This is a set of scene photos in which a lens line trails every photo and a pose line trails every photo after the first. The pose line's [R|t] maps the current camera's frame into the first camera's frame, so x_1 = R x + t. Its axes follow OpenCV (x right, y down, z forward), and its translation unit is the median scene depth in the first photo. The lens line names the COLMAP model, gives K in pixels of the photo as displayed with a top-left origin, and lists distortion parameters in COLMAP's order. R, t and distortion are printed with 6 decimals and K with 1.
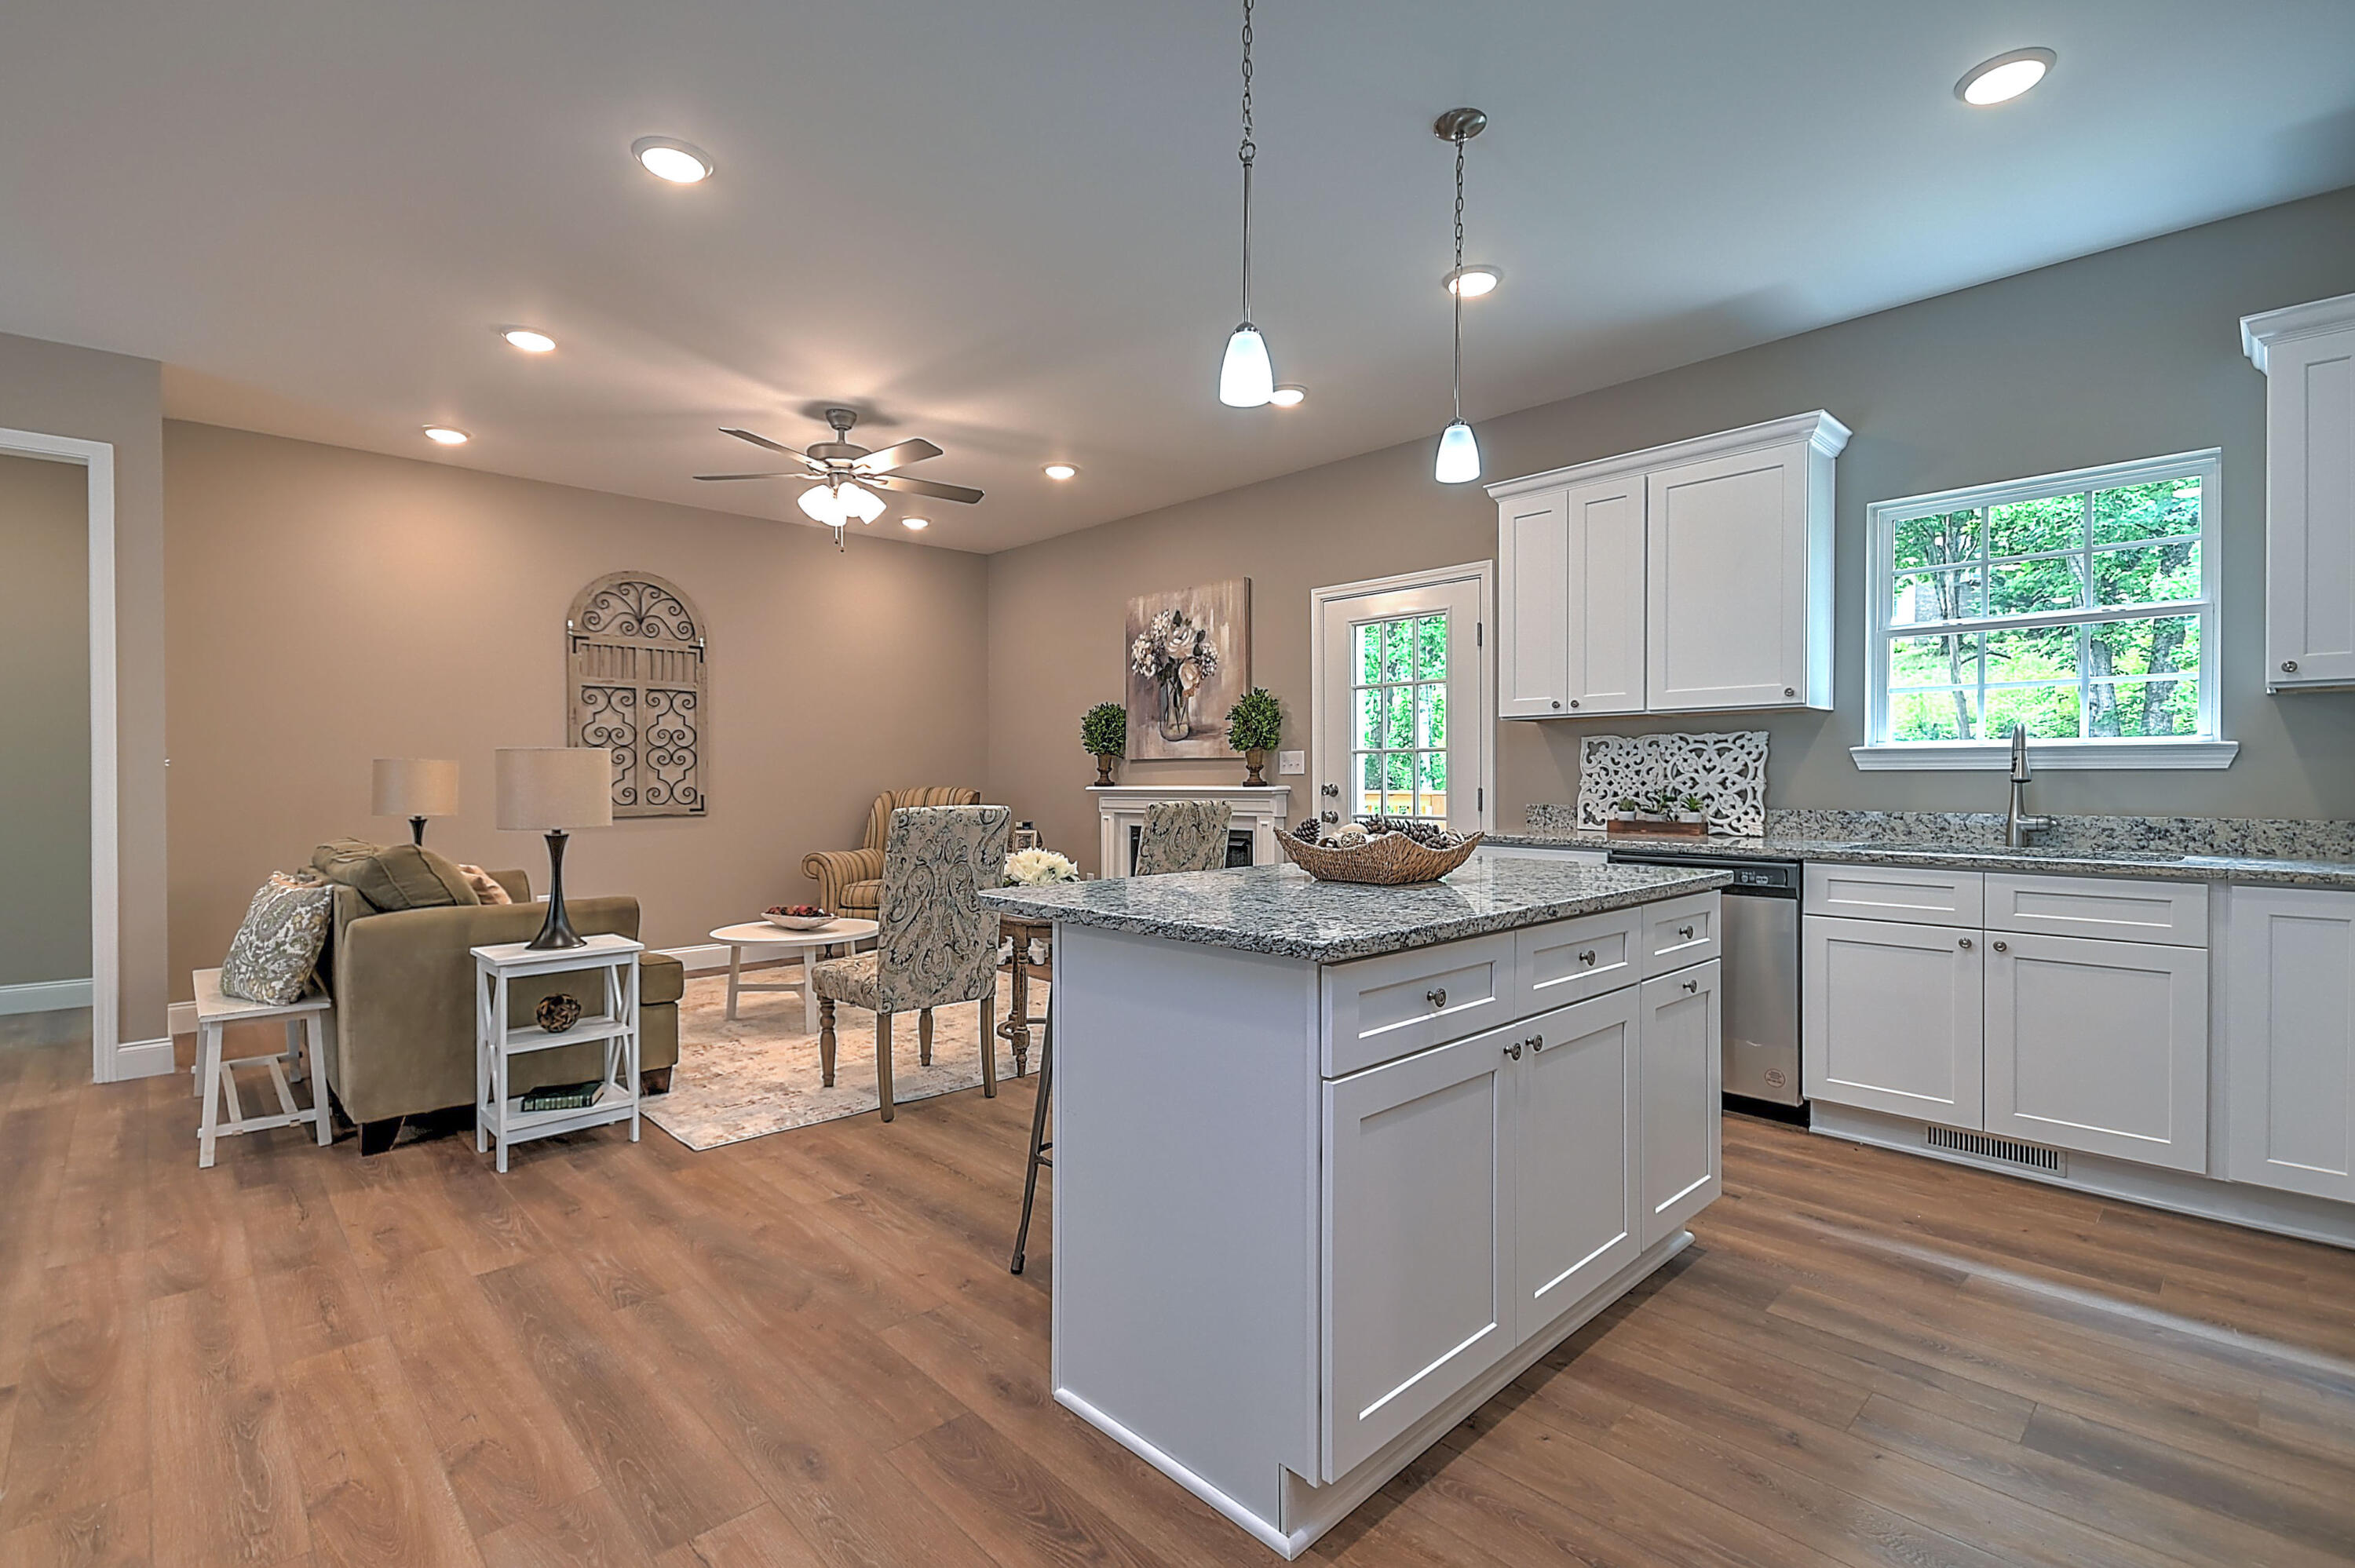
lens RADIAL K [[1089.4, 0, 1166.8], [0, 1089.4, 780.1], [0, 0, 1]] dist [0.020742, 0.000019]
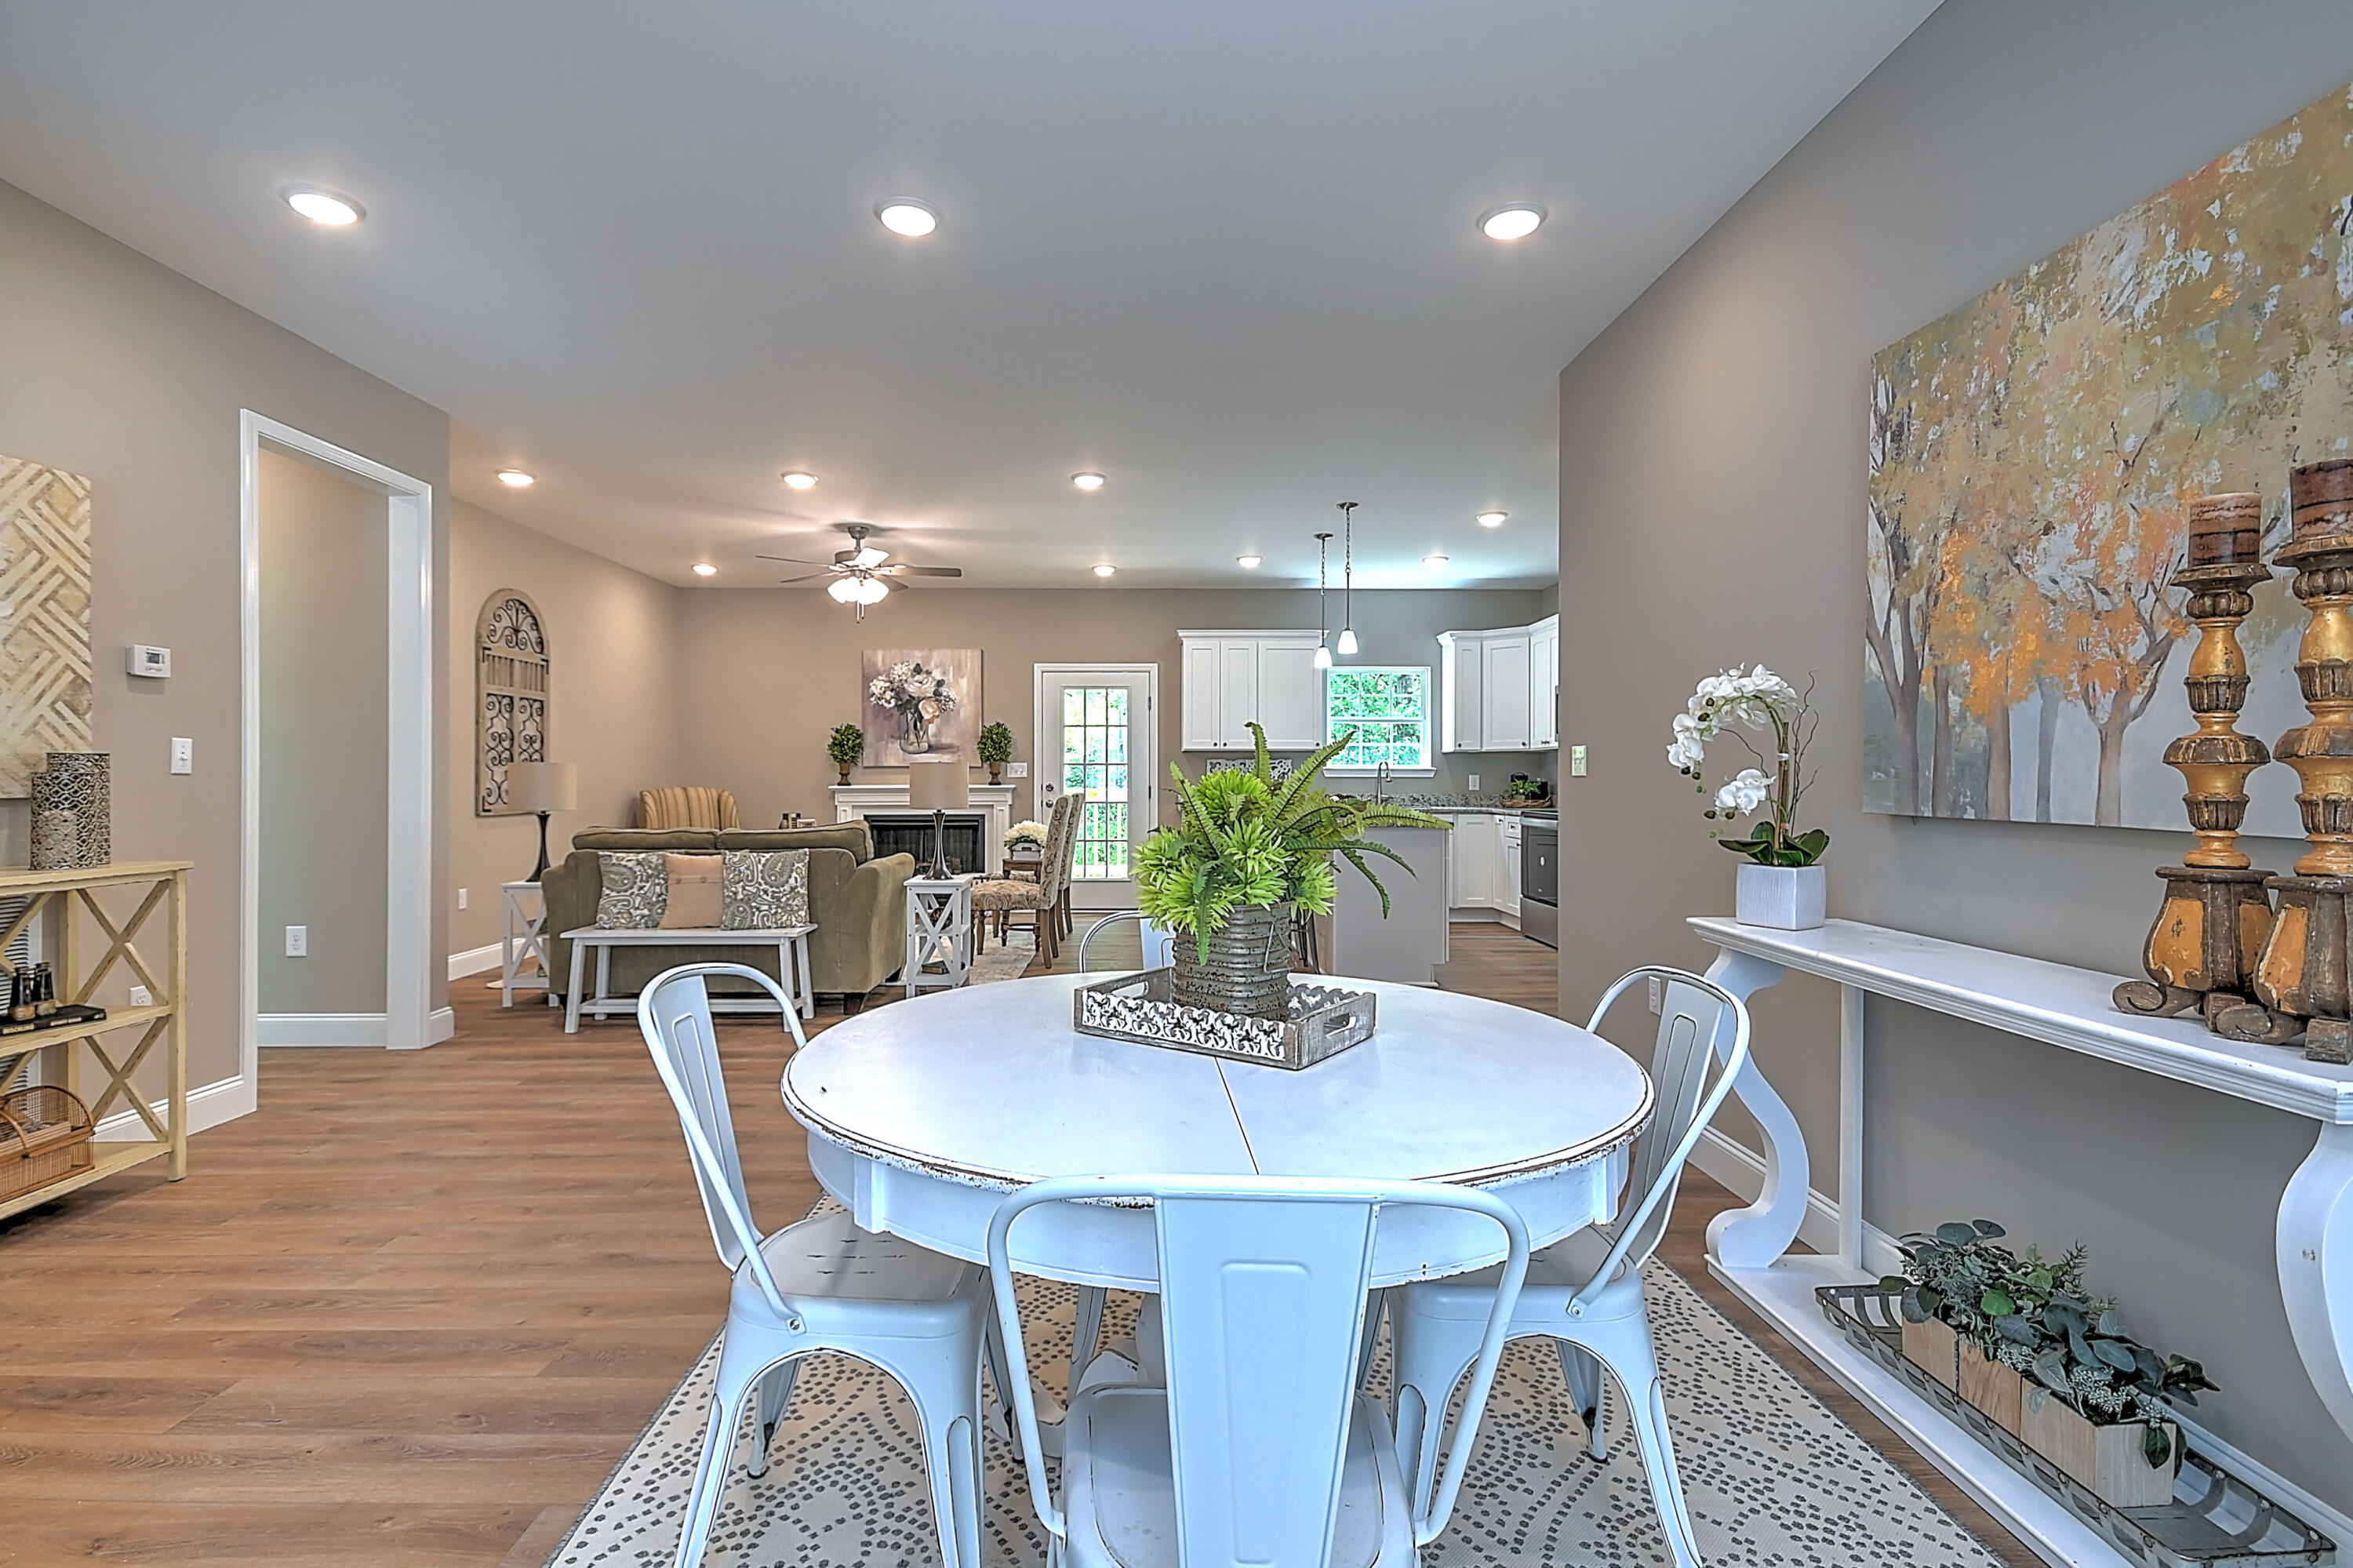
lens RADIAL K [[1072.2, 0, 1165.6], [0, 1072.2, 780.2], [0, 0, 1]] dist [-0.002847, -0.000058]
pose [[0.669367, 0.002193, 0.742929, -0.844216], [-0.000211, 0.999996, -0.002761, 0.002702], [-0.742932, 0.001692, 0.669365, -0.195915]]
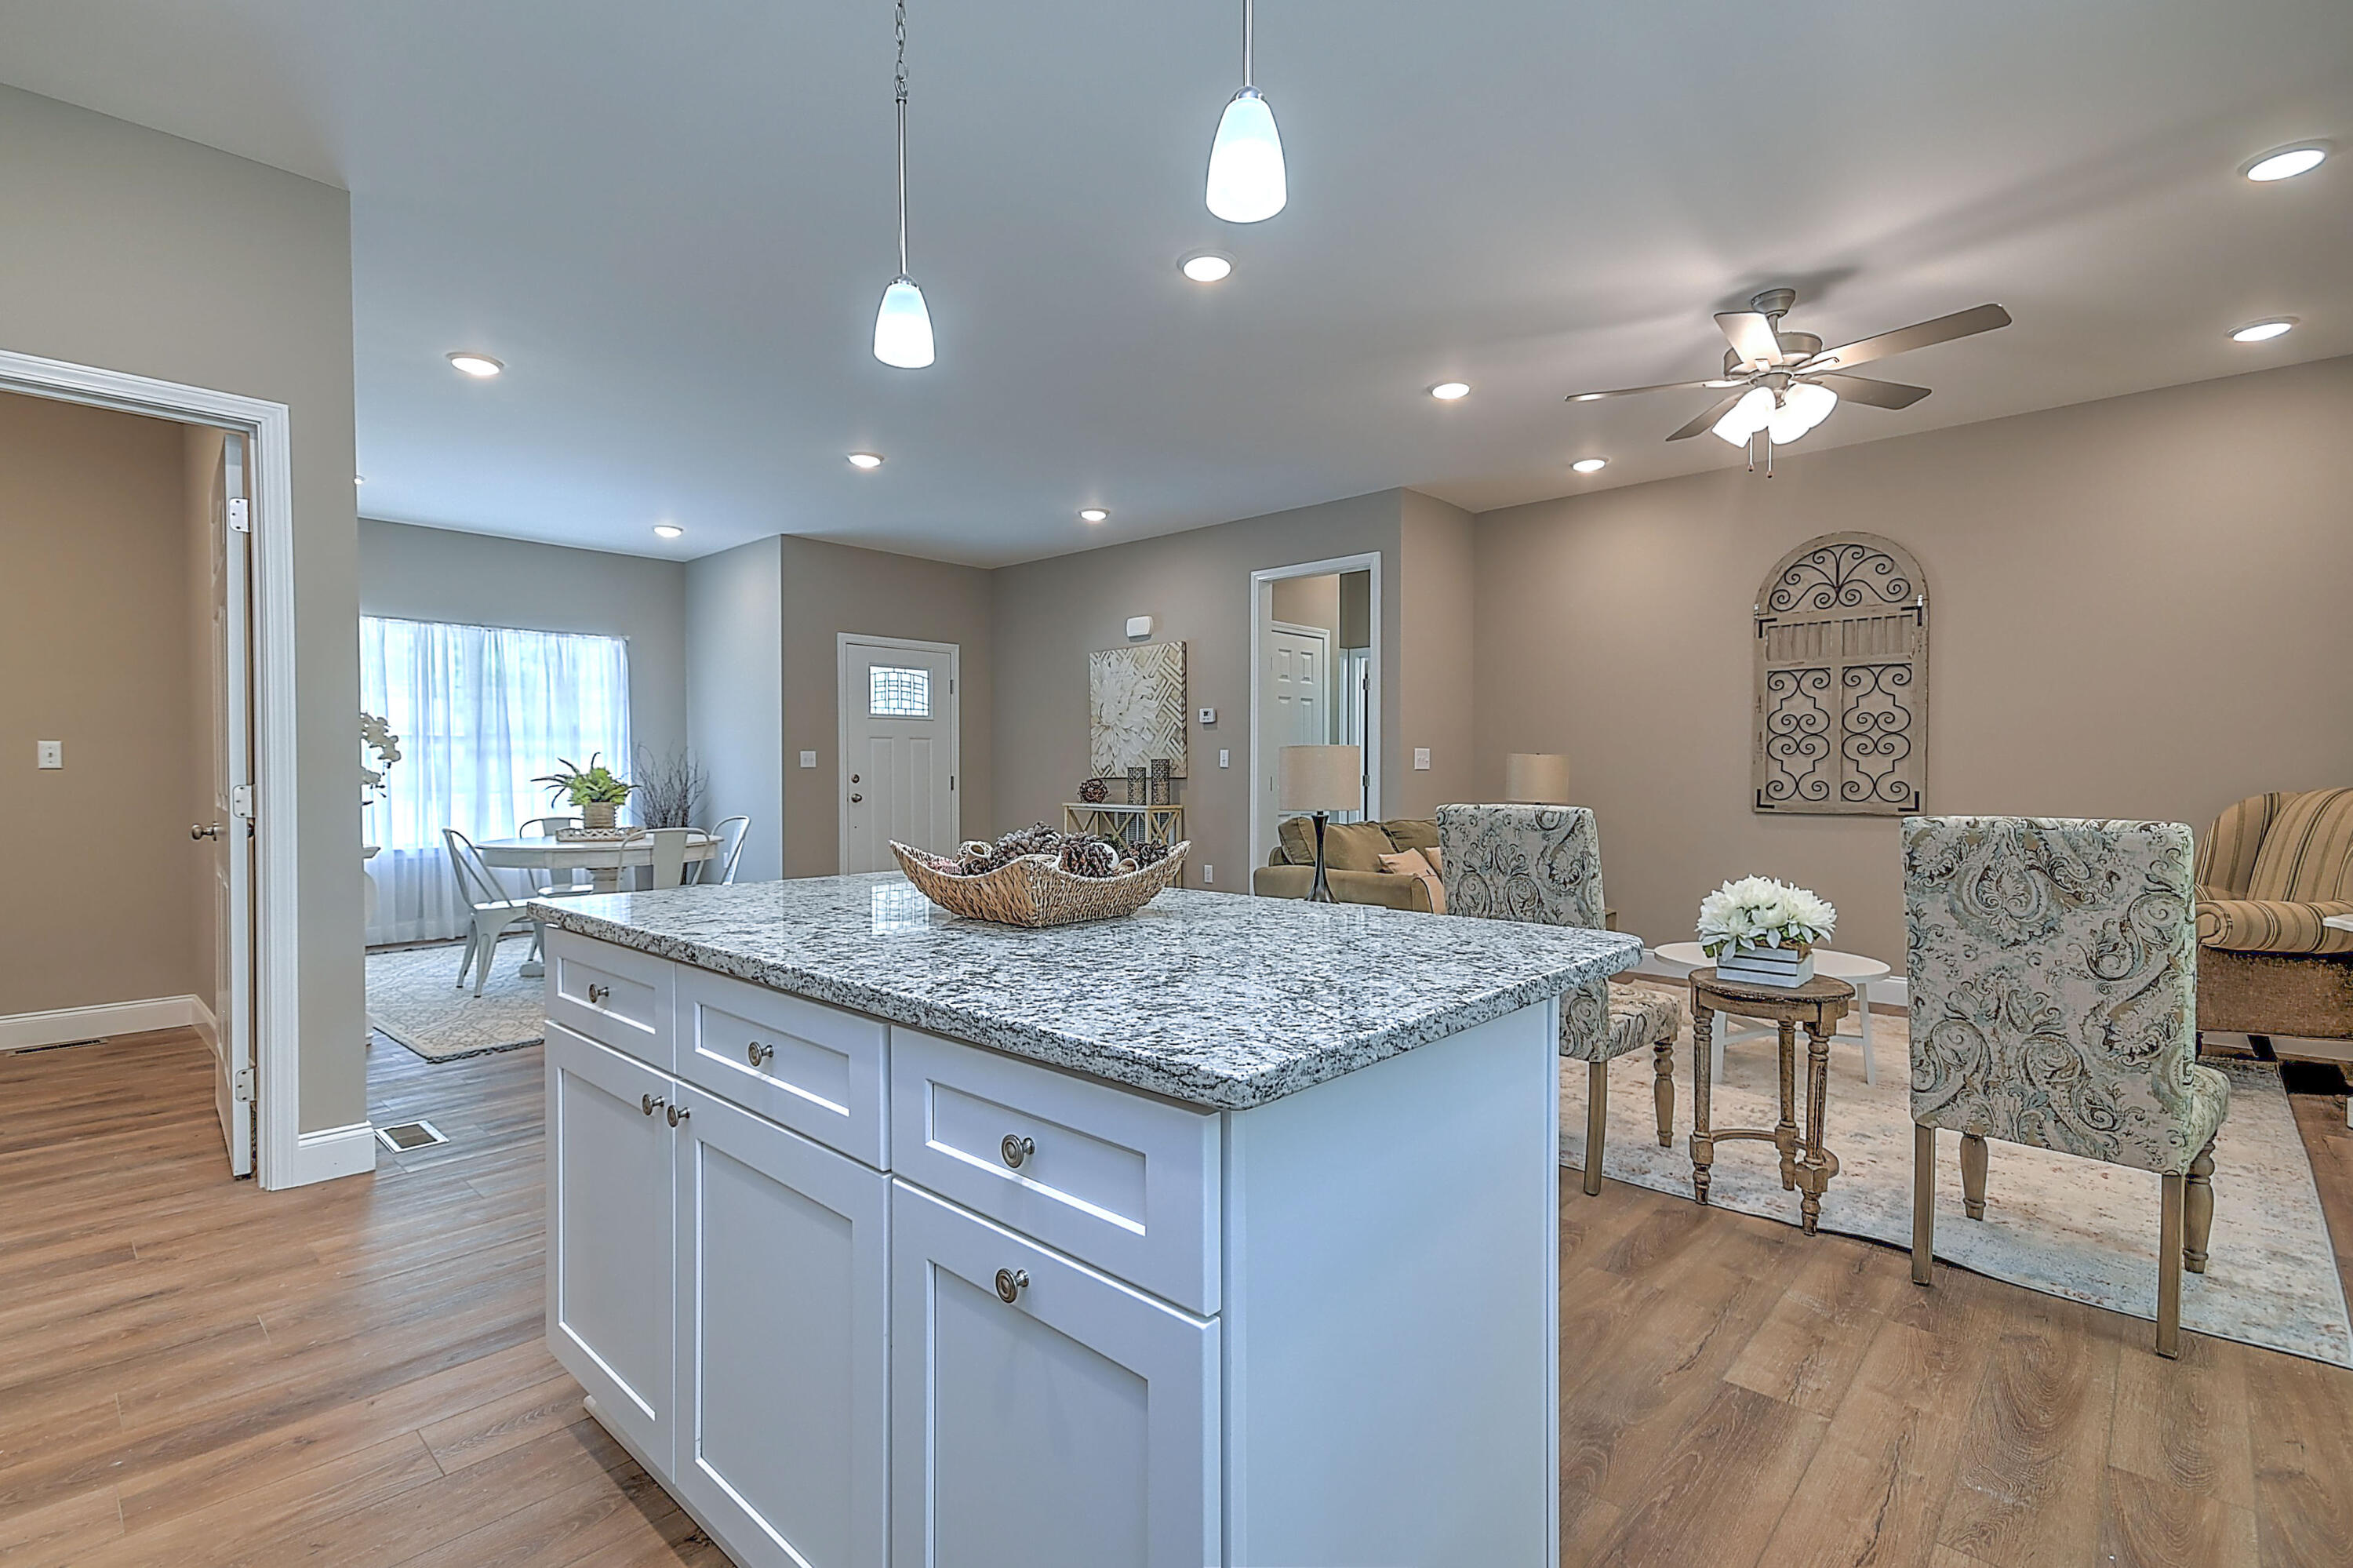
lens RADIAL K [[1088.6, 0, 1169.4], [0, 1088.6, 793.0], [0, 0, 1]] dist [0.020742, 0.000019]
pose [[0.058693, 0.023570, -0.997998, 0.363119], [-0.004313, 0.999718, 0.023357, -0.001891], [0.998267, 0.002934, 0.058778, 0.421426]]
